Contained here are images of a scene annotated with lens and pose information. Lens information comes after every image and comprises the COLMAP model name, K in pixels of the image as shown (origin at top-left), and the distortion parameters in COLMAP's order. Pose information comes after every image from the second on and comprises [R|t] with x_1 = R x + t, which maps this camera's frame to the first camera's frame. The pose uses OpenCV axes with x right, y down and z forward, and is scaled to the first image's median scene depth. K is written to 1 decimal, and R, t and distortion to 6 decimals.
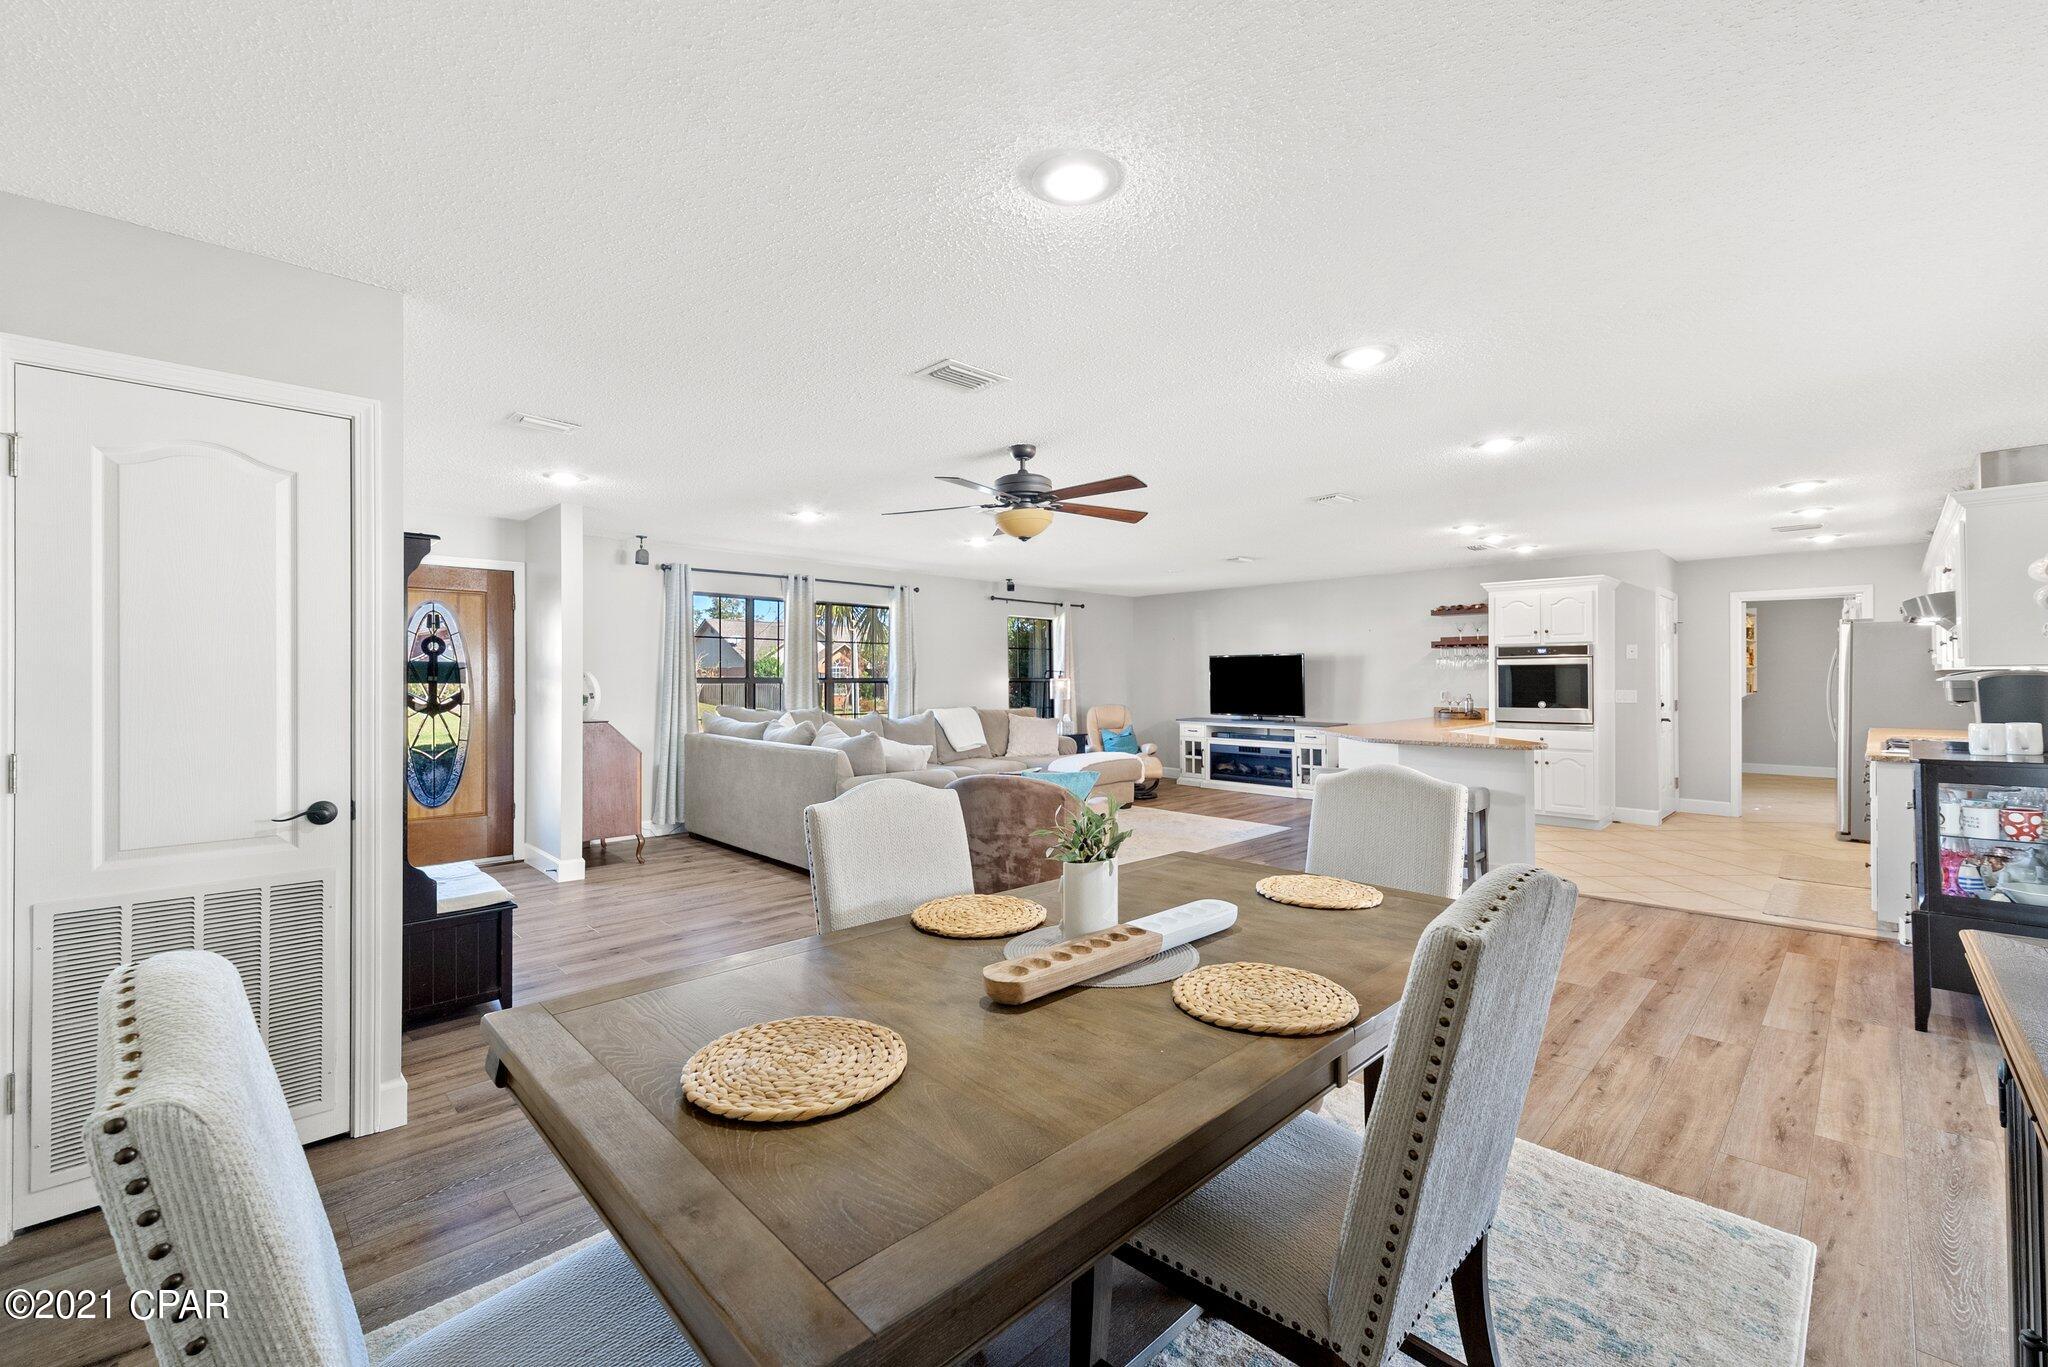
lens RADIAL K [[833.4, 0, 1027.1], [0, 833.4, 680.3], [0, 0, 1]] dist [0.007369, -0.001903]
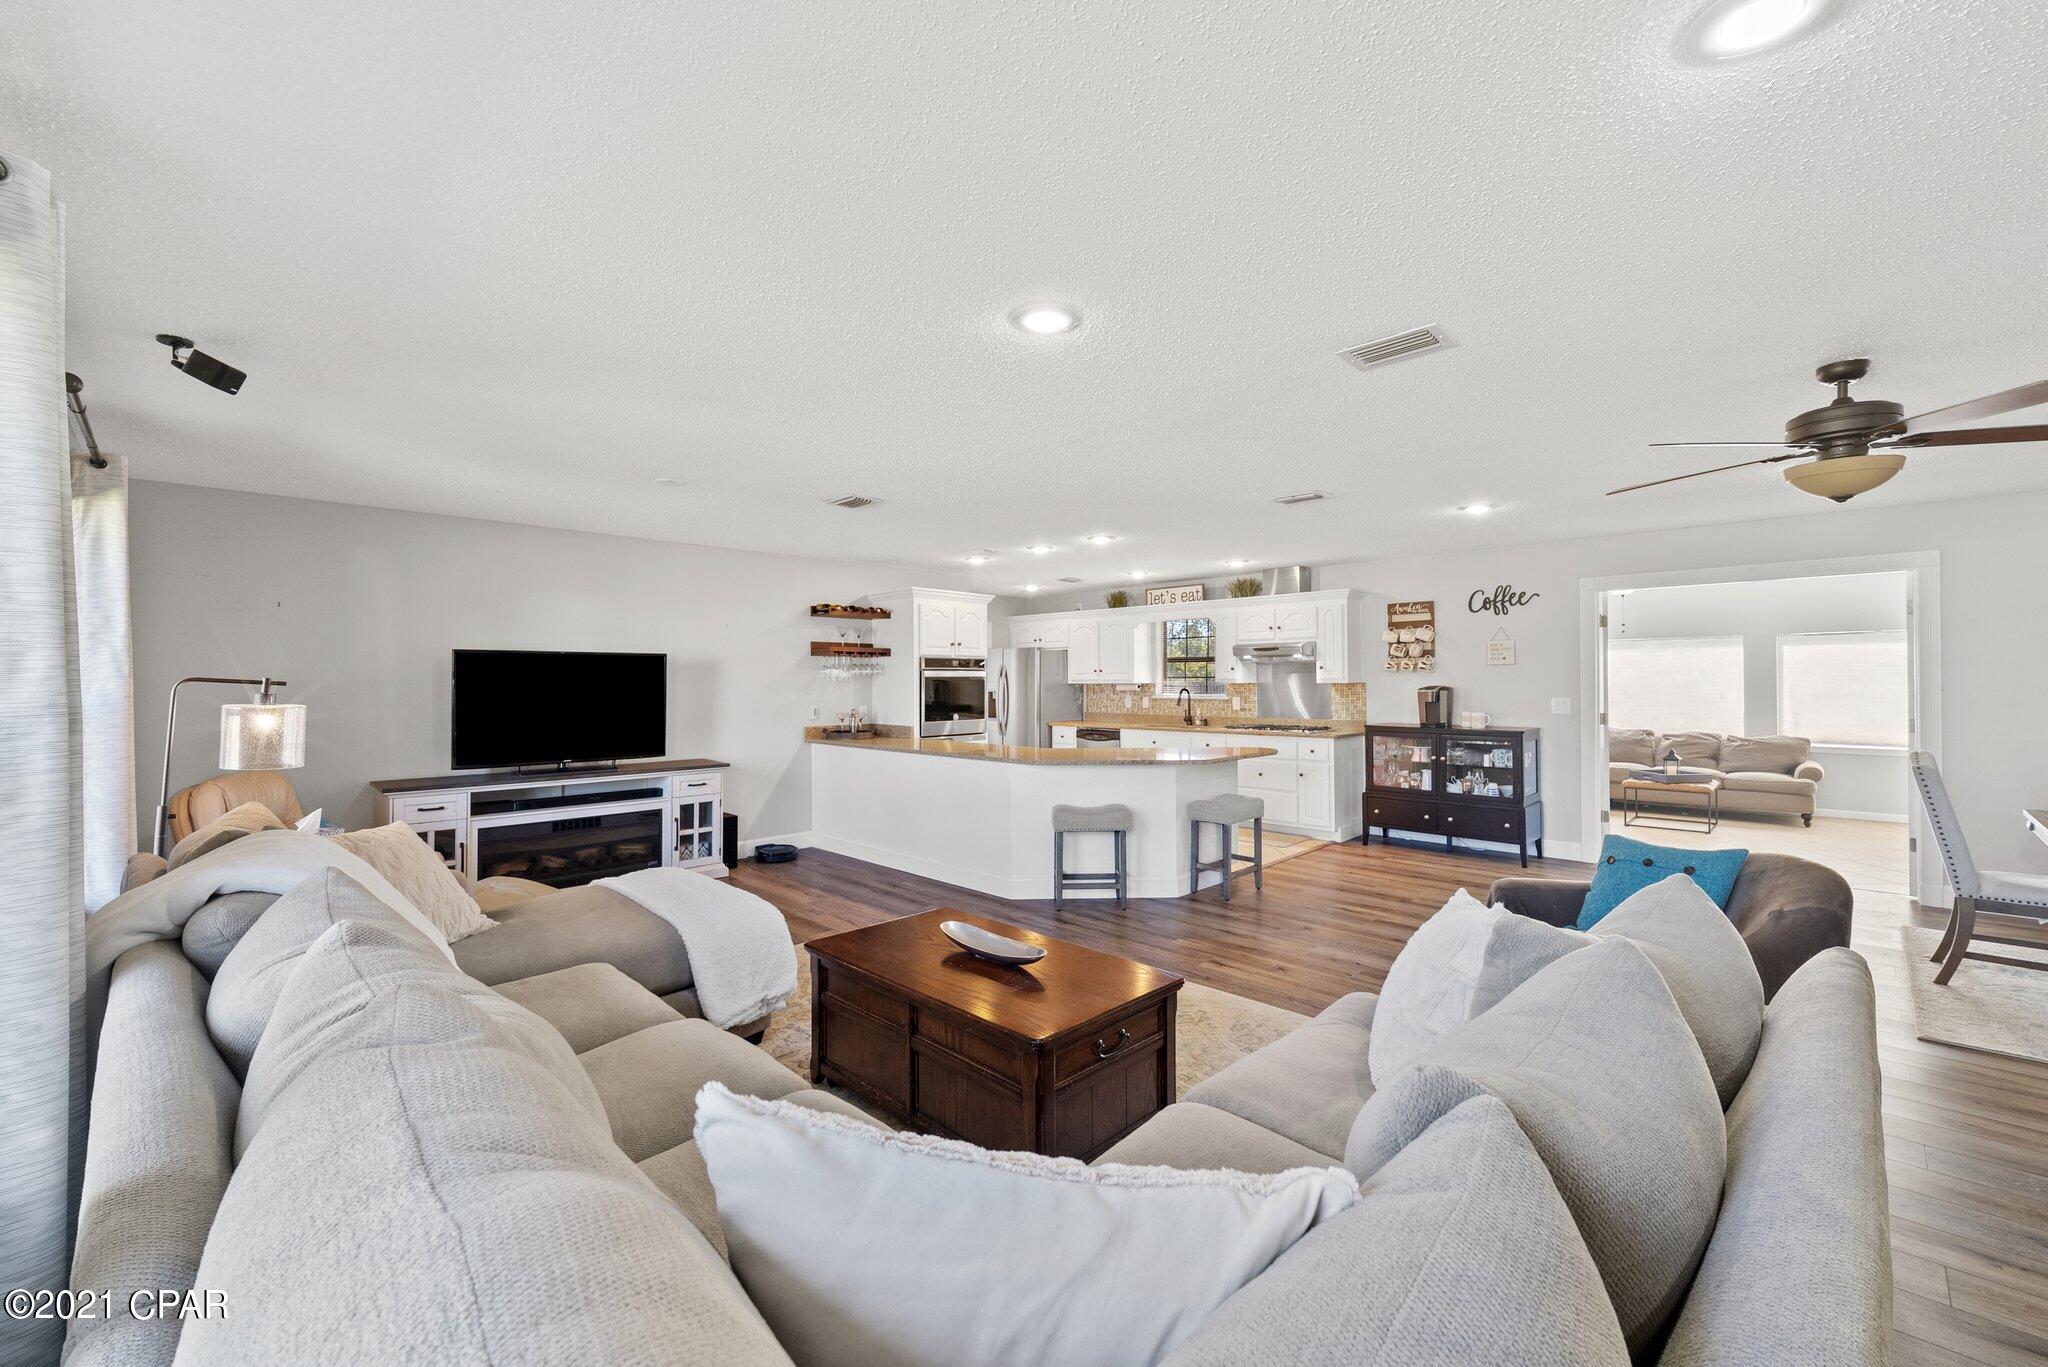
lens RADIAL K [[833.4, 0, 1023.8], [0, 833.4, 679.5], [0, 0, 1]] dist [0.007369, -0.001903]
pose [[-0.009021, 0.004221, 0.999950, -0.369596], [0.005698, 0.999975, -0.004169, -0.010901], [-0.999943, 0.005660, -0.009045, 0.903562]]
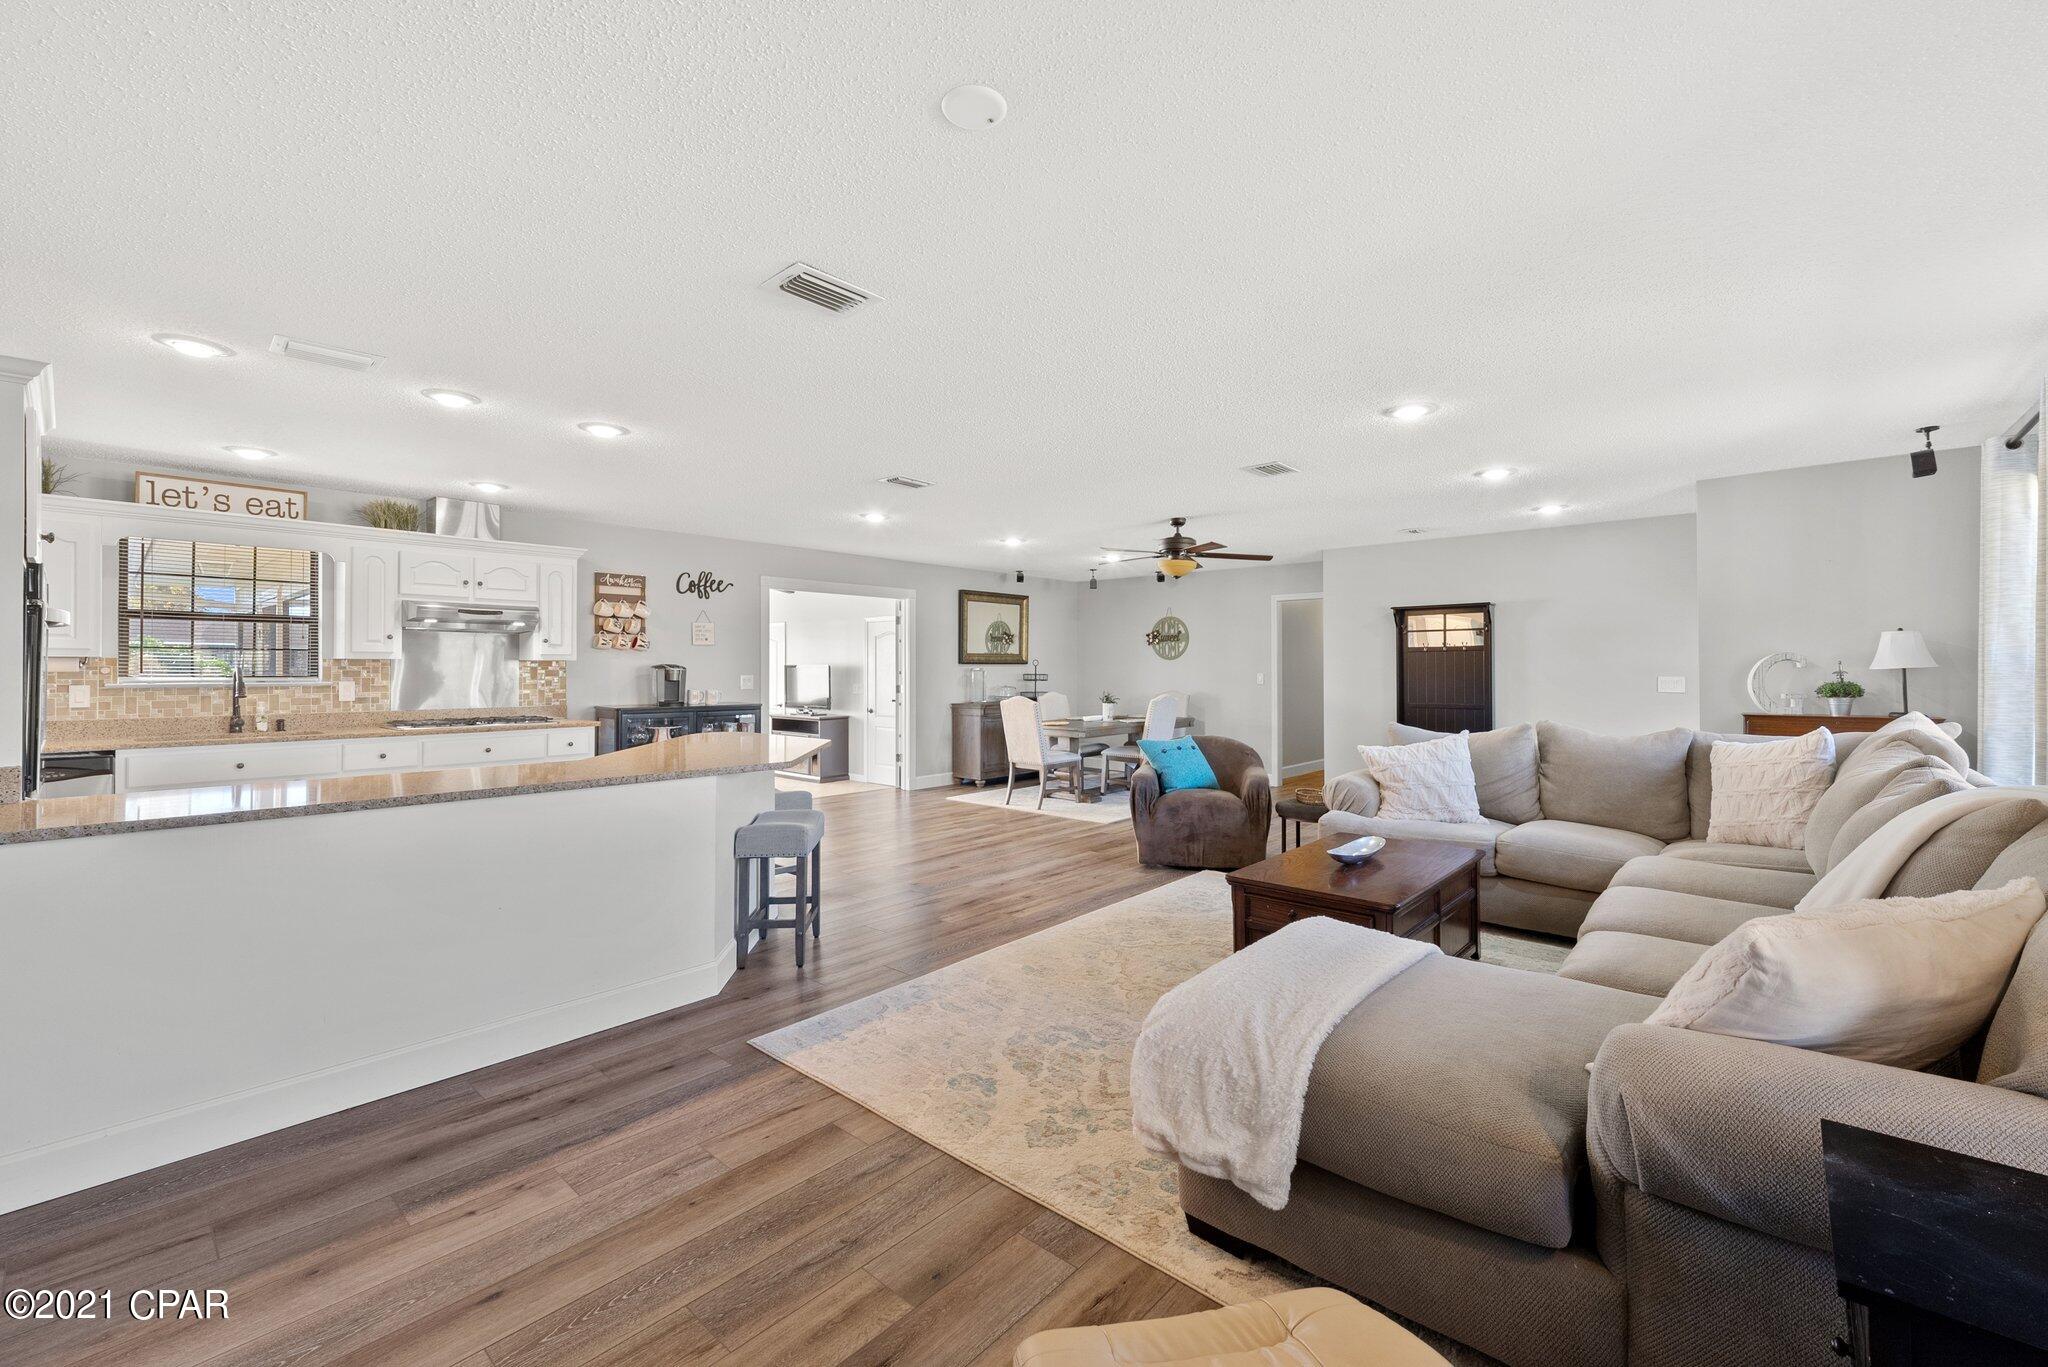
lens RADIAL K [[833.4, 0, 1037.8], [0, 833.4, 663.9], [0, 0, 1]] dist [0.007369, -0.001903]
pose [[-0.997116, 0.003107, -0.075830, 0.203316], [0.003648, 0.999969, -0.006994, 0.001790], [0.075806, -0.007251, -0.997096, 1.362842]]
